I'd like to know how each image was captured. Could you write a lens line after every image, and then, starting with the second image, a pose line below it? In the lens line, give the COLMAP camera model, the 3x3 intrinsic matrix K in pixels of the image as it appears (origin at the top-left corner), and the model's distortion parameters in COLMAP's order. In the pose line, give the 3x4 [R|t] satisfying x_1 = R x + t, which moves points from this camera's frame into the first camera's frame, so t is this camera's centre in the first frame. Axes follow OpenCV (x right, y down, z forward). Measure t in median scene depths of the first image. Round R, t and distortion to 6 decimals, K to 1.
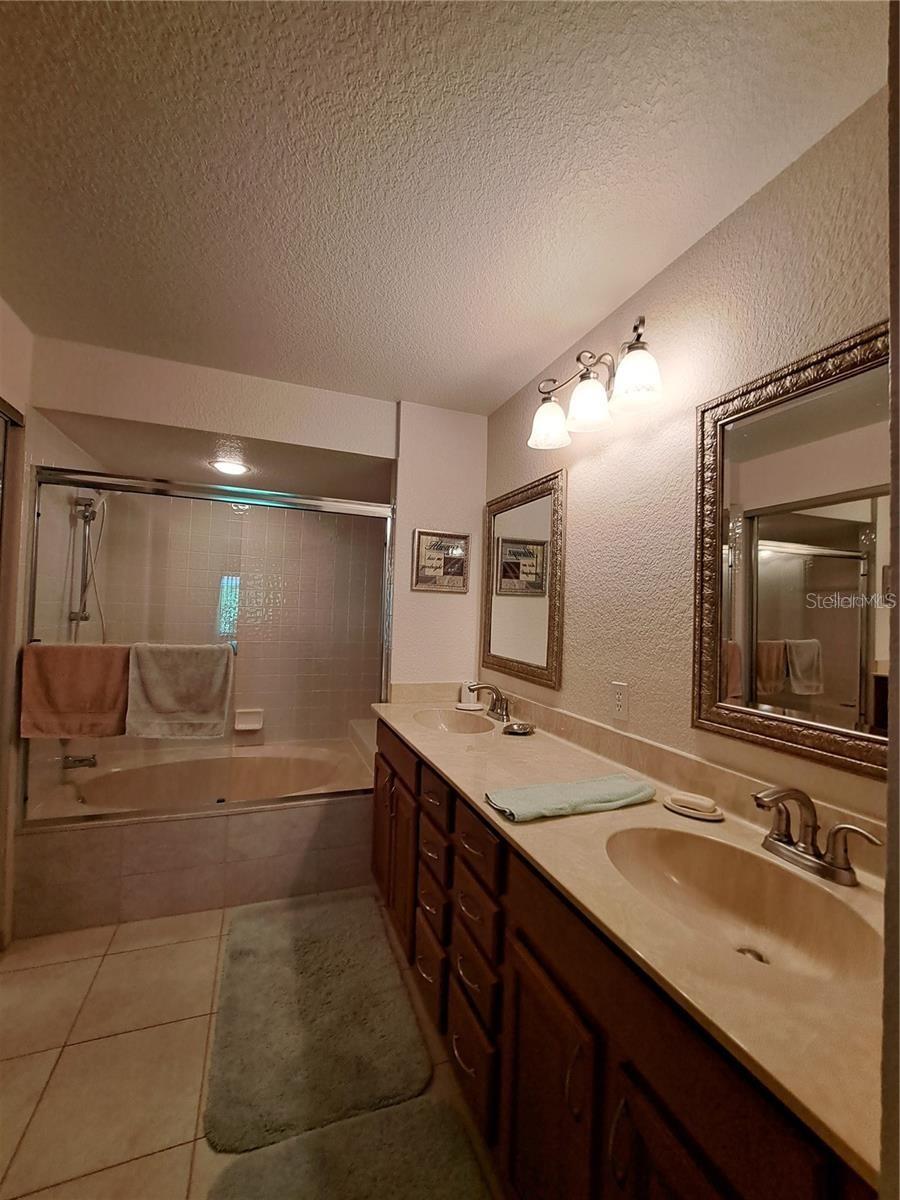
lens RADIAL K [[478.9, 0, 450.0], [0, 478.9, 600.0], [0, 0, 1]] dist [-0.017615, 0.000631]
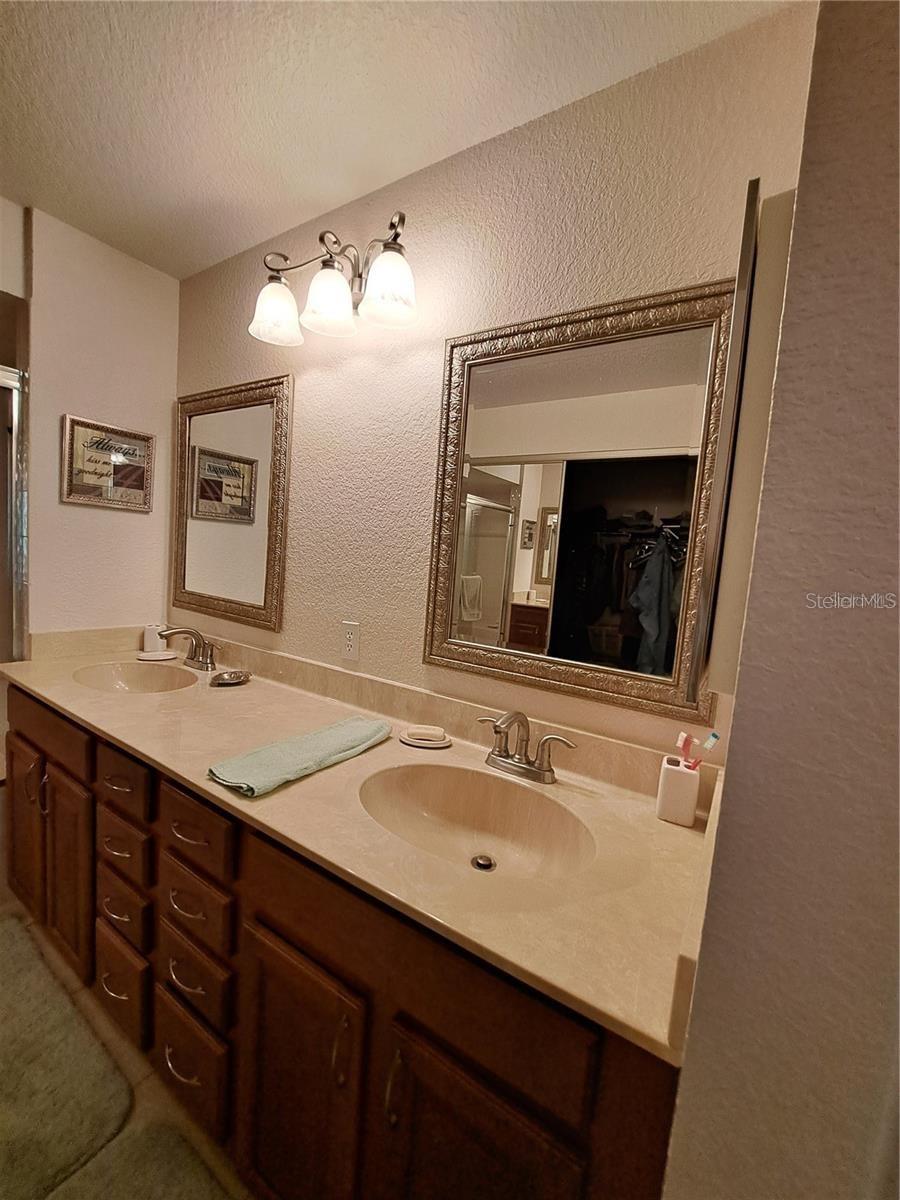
lens RADIAL K [[478.6, 0, 452.3], [0, 478.6, 603.1], [0, 0, 1]] dist [-0.011745, -0.000582]
pose [[0.806930, -0.022414, 0.590221, -0.054368], [-0.065018, 0.989836, 0.126479, 0.001059], [-0.587057, -0.140435, 0.797271, 0.141909]]
